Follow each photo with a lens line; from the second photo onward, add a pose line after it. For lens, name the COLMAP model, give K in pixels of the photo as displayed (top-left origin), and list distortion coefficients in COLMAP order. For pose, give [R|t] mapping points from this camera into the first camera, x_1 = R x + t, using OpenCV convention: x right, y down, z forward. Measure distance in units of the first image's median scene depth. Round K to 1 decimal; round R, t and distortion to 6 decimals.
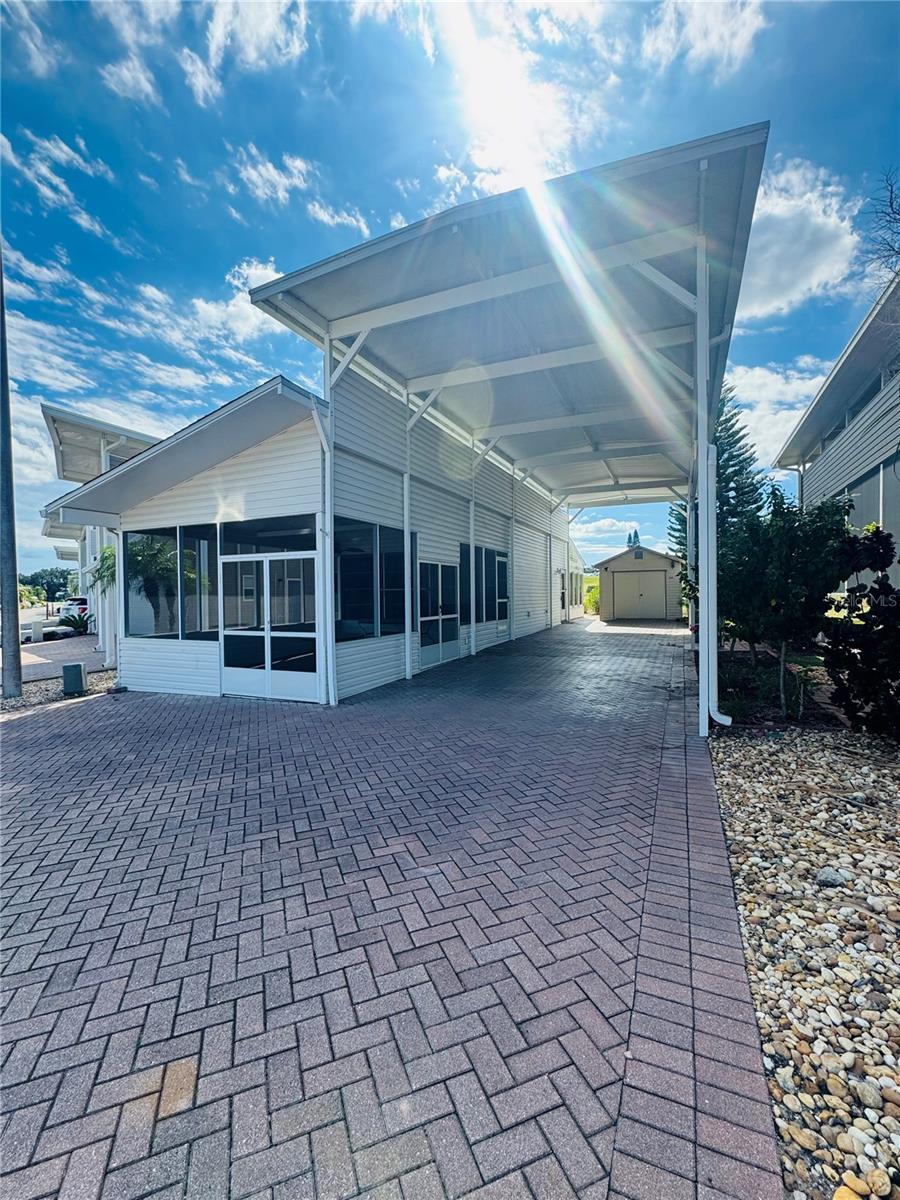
lens RADIAL K [[519.1, 0, 455.2], [0, 519.1, 633.3], [0, 0, 1]] dist [-0.003363, -0.000580]
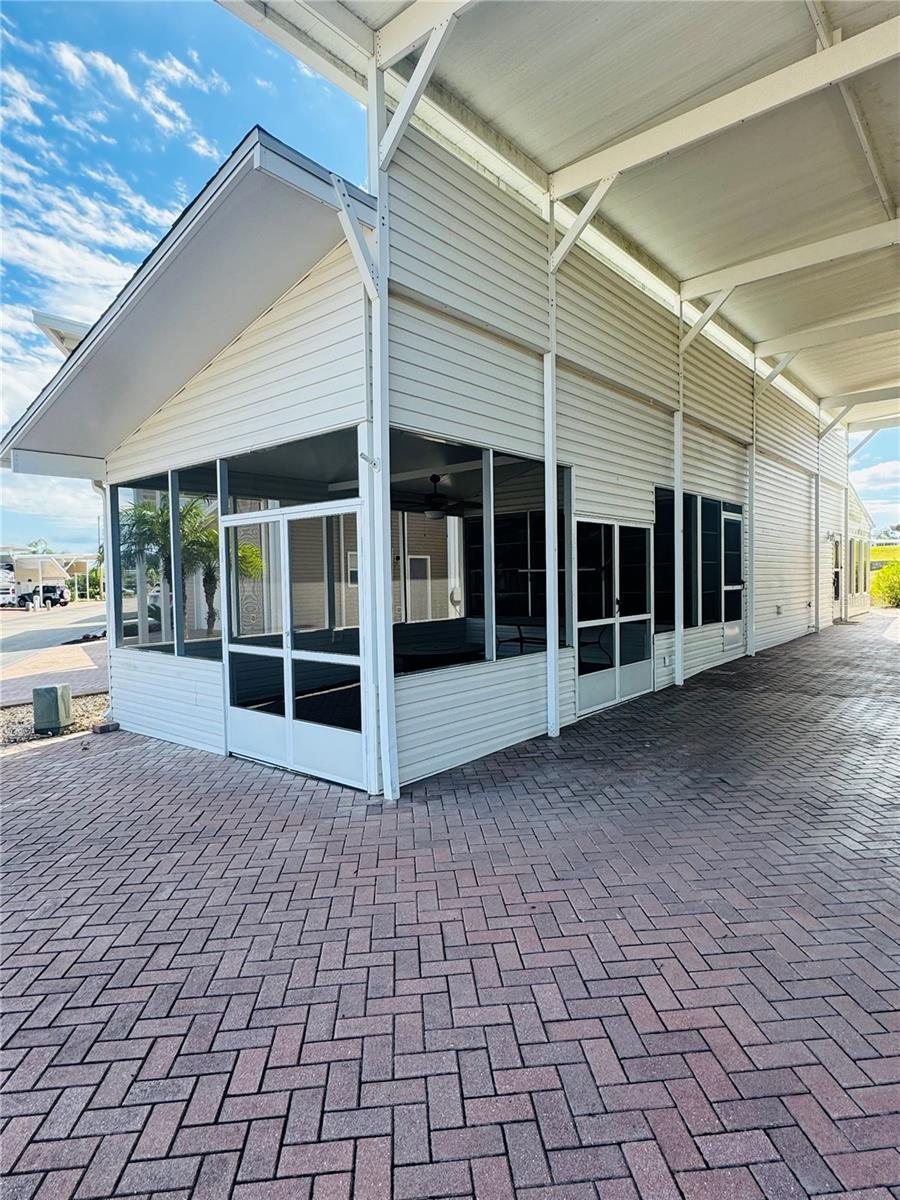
lens RADIAL K [[670.6, 0, 450.0], [0, 670.6, 600.0], [0, 0, 1]] dist [0.000681, -0.023481]
pose [[0.957203, 0.003685, -0.289394, 0.006900], [-0.015066, 0.999198, -0.037107, -0.021187], [0.289025, 0.039878, 0.956491, 0.238797]]
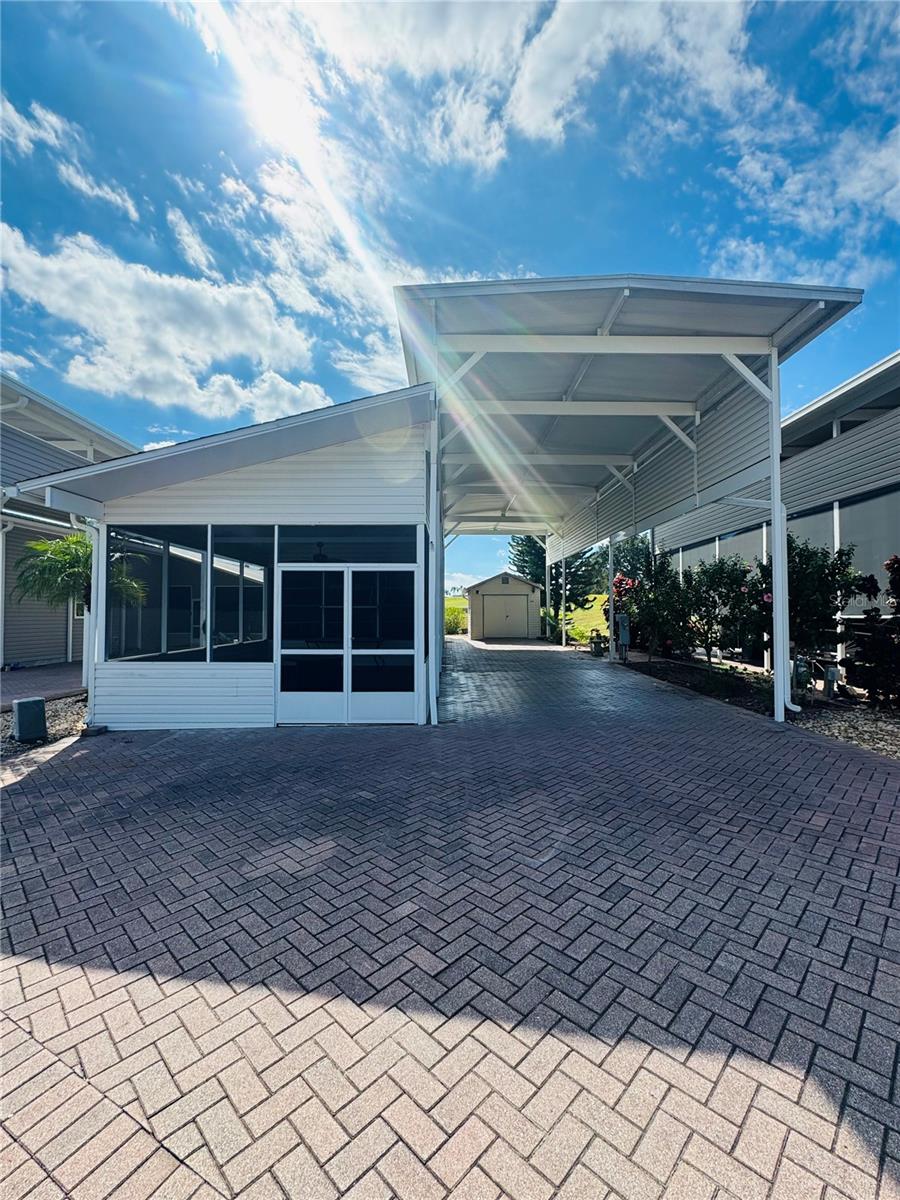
lens RADIAL K [[526.2, 0, 450.0], [0, 526.2, 600.0], [0, 0, 1]] dist [0.000973, 0.000391]
pose [[0.913130, 0.021840, 0.407082, -0.380553], [0.020939, 0.994733, -0.100337, 0.004648], [-0.407129, 0.100144, 0.907864, 0.054411]]
